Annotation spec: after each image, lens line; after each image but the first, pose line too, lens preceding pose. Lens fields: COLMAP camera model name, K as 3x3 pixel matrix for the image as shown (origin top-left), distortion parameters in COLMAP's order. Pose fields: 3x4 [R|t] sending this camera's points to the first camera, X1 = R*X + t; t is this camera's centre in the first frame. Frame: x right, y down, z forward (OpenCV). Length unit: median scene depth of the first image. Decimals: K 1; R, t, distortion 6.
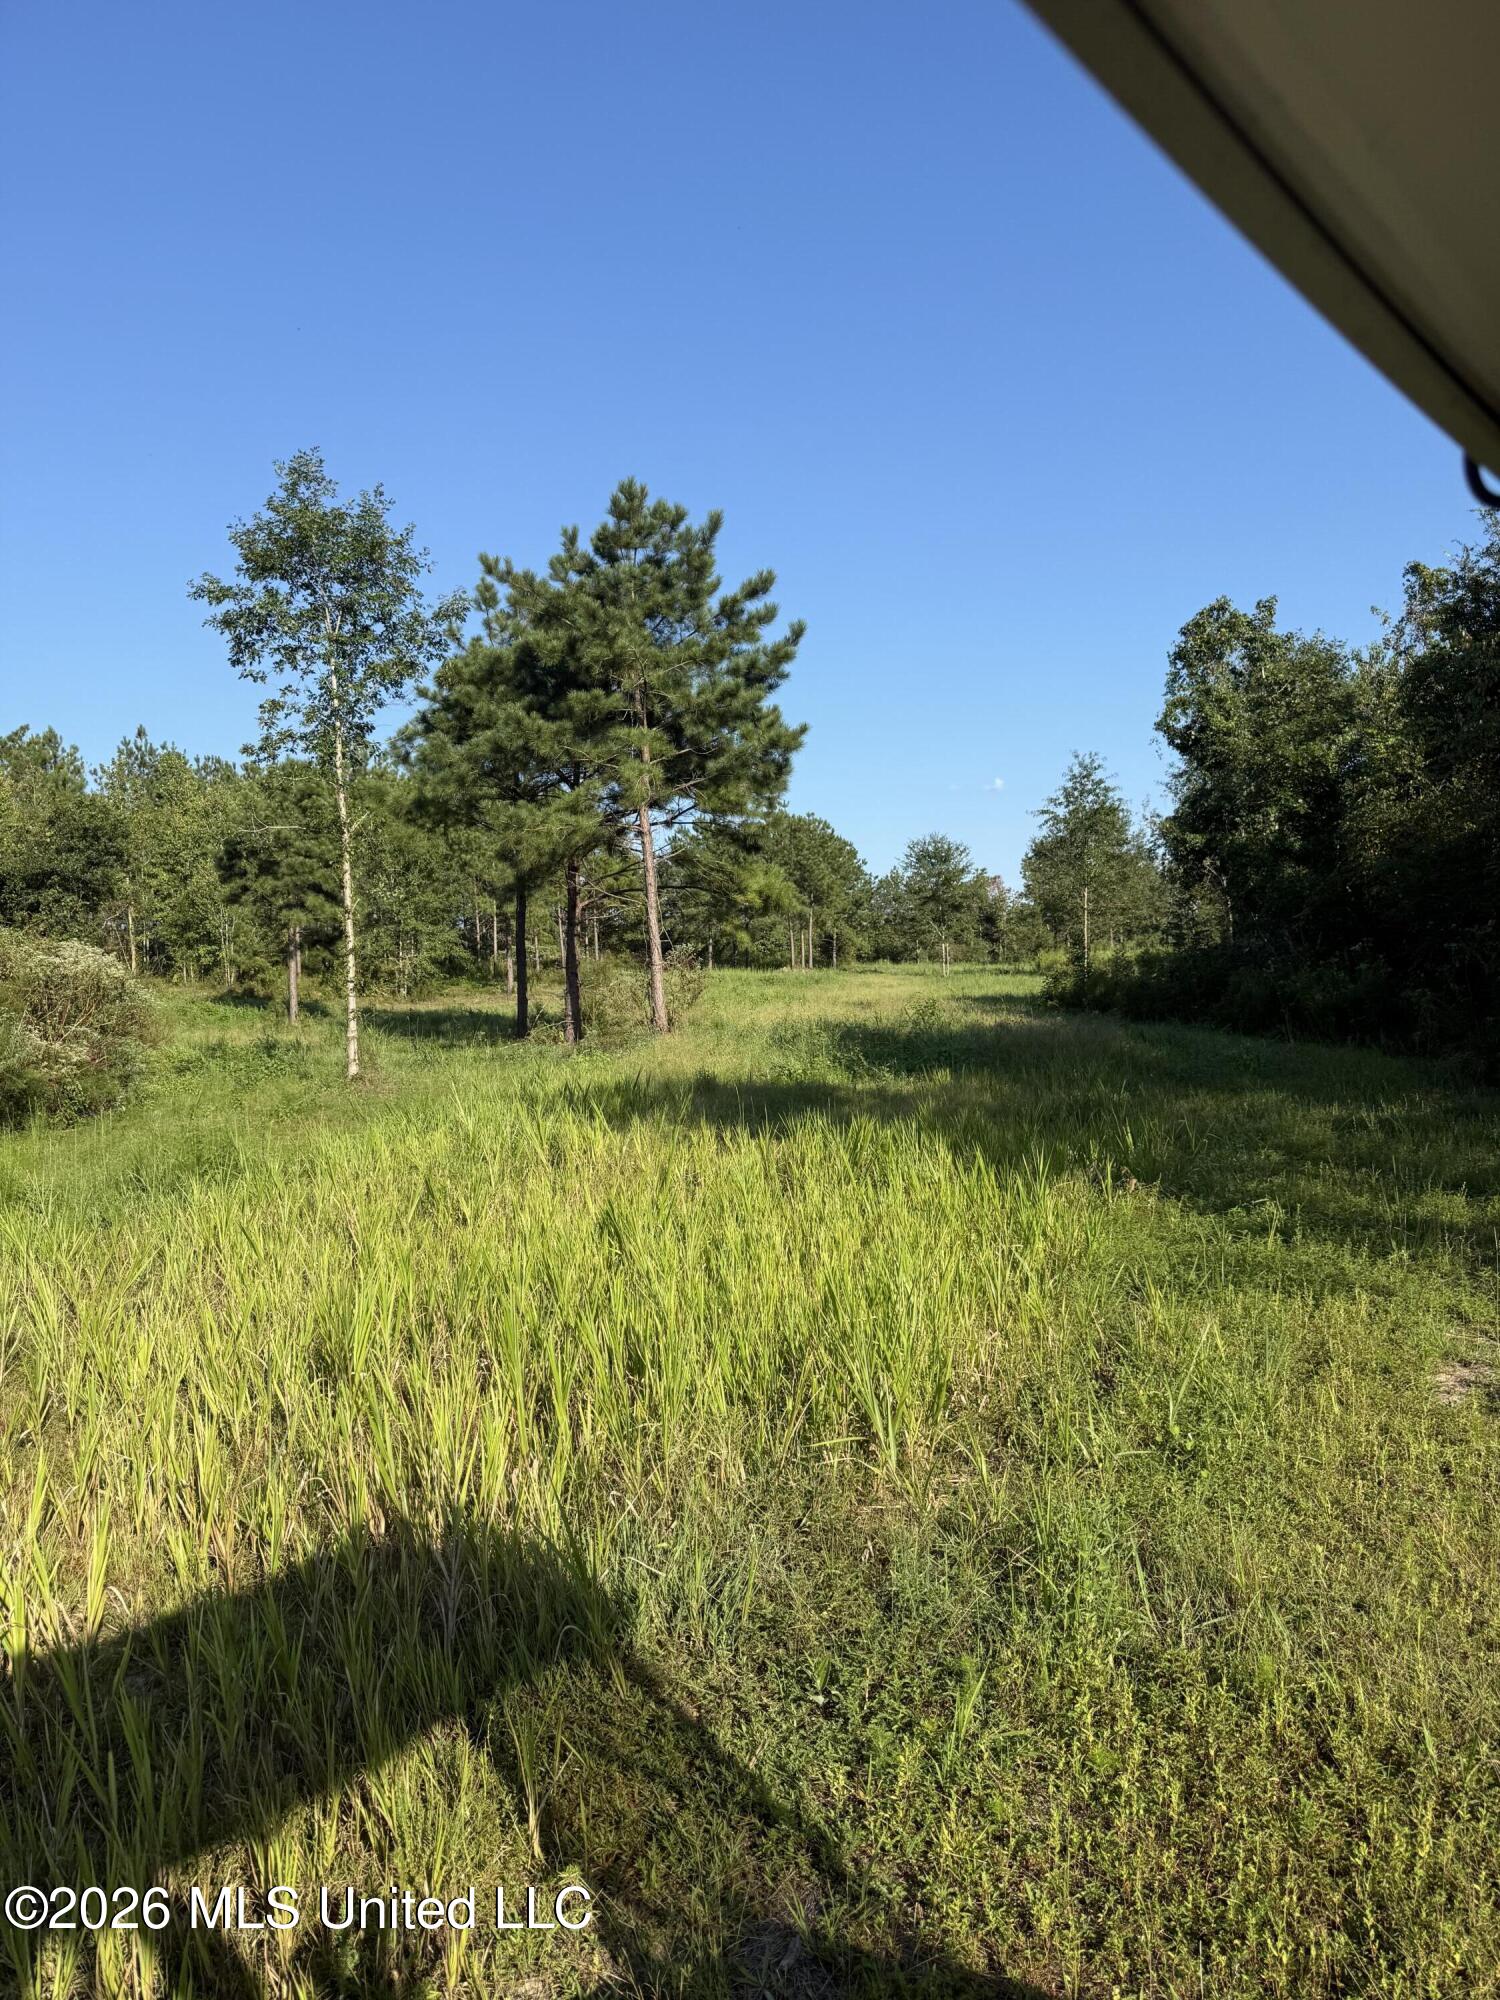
lens RADIAL K [[1378.9, 0, 750.0], [0, 1378.9, 1000.0], [0, 0, 1]] dist [0.080498, -0.173383]
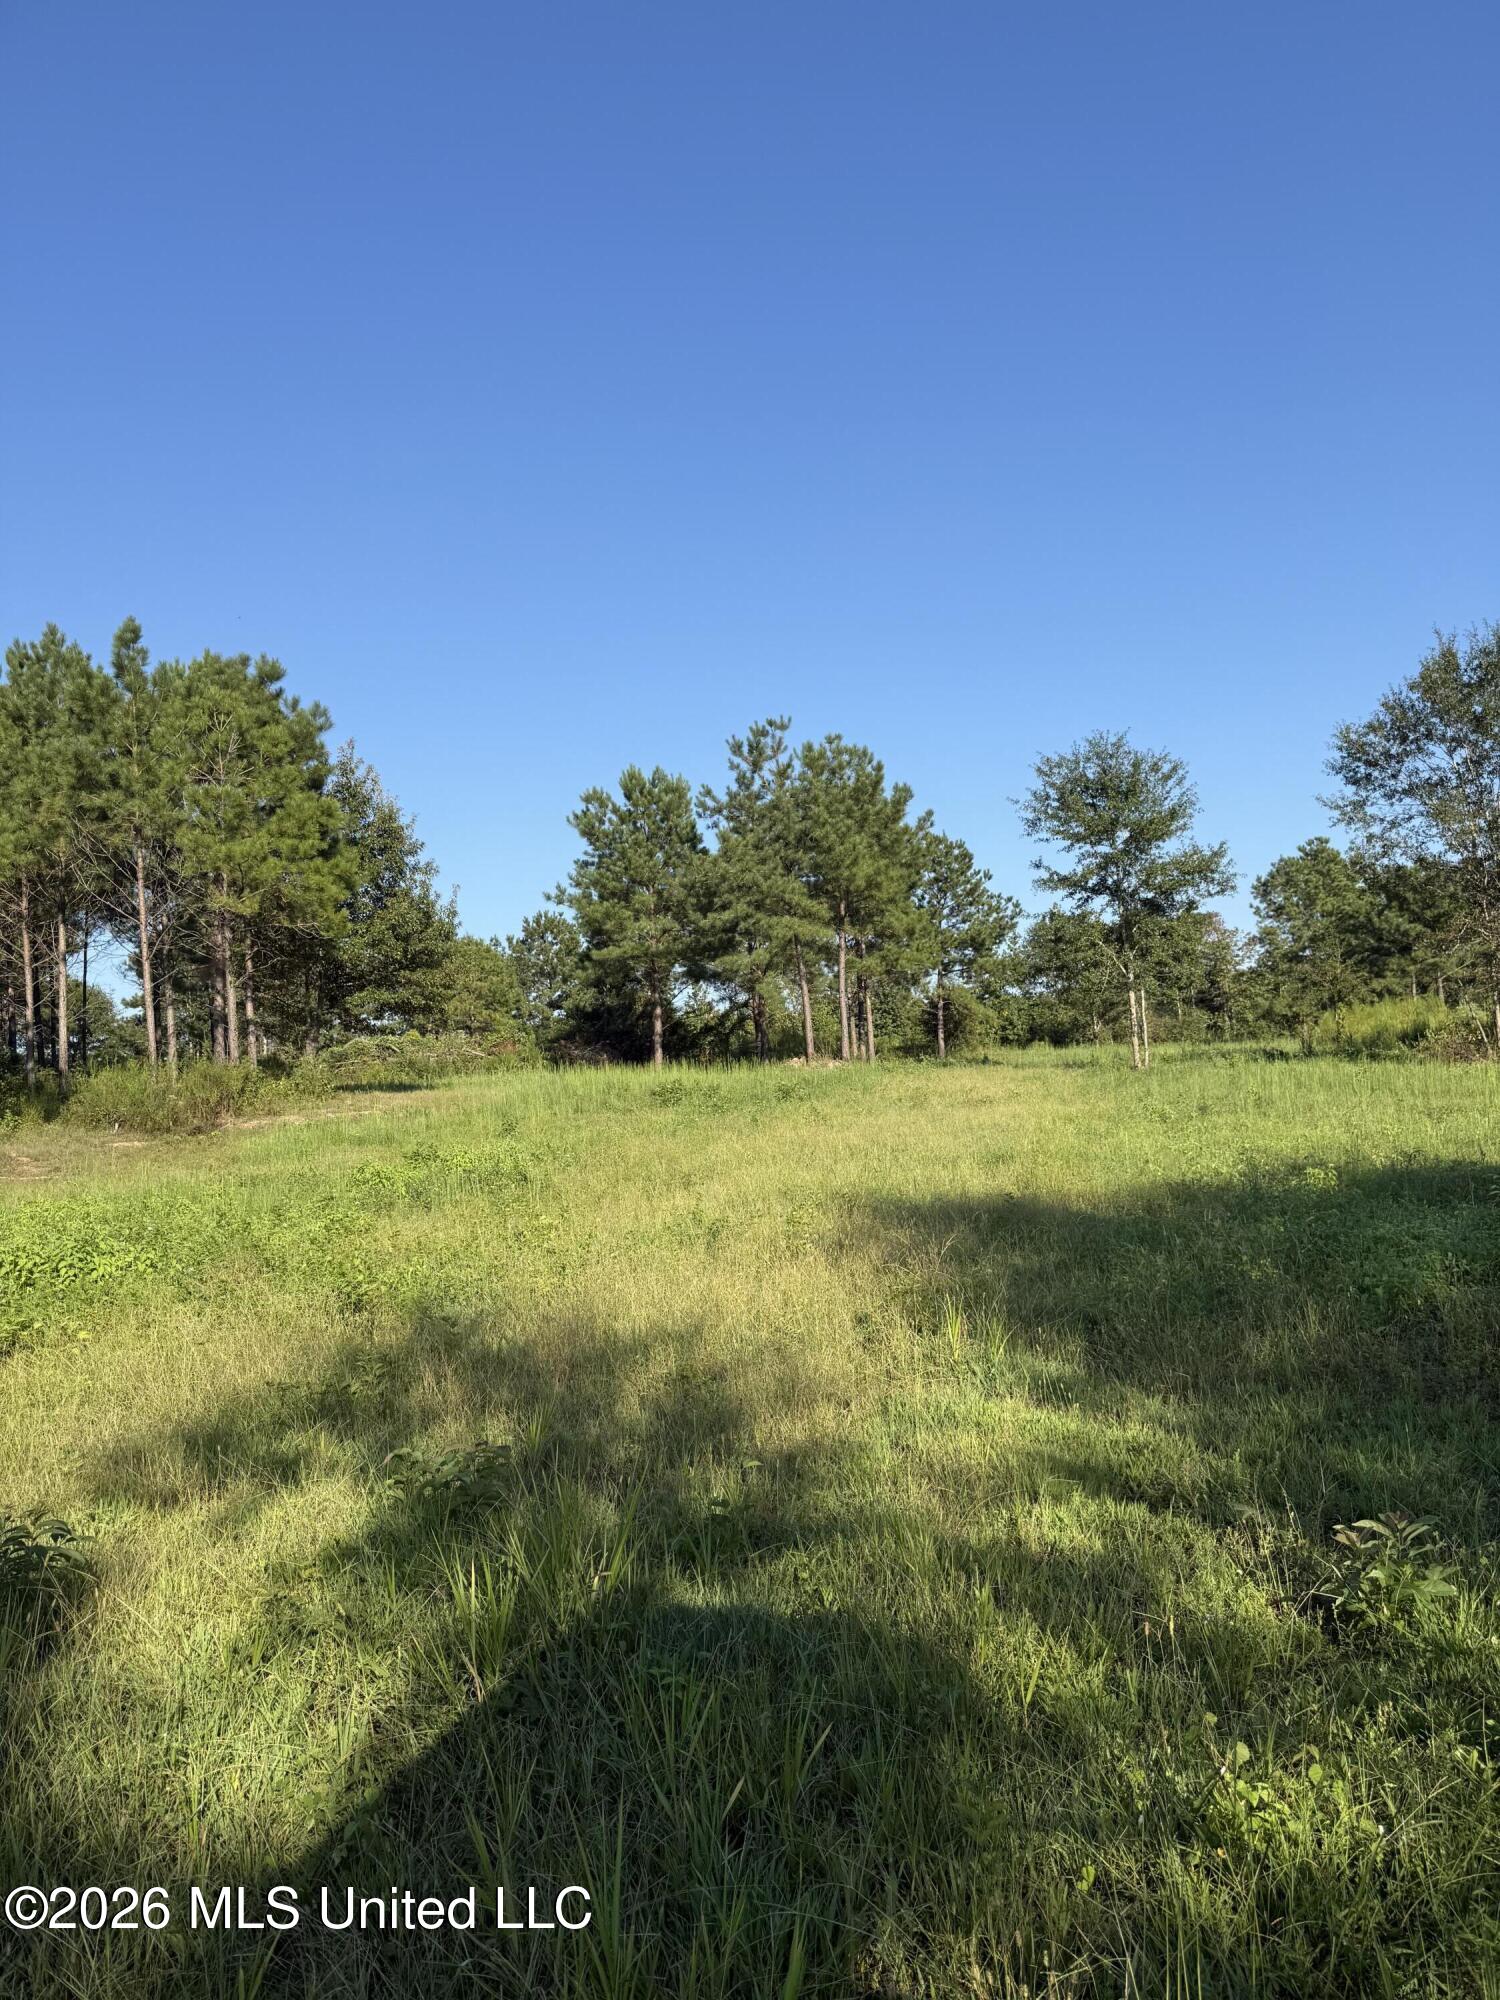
lens RADIAL K [[1378.9, 0, 750.0], [0, 1378.9, 1000.0], [0, 0, 1]] dist [0.080498, -0.173383]
pose [[0.990509, -0.037903, -0.132122, 0.059277], [0.028592, 0.997018, -0.071678, -0.008350], [0.134445, 0.067220, 0.988639, 0.417343]]
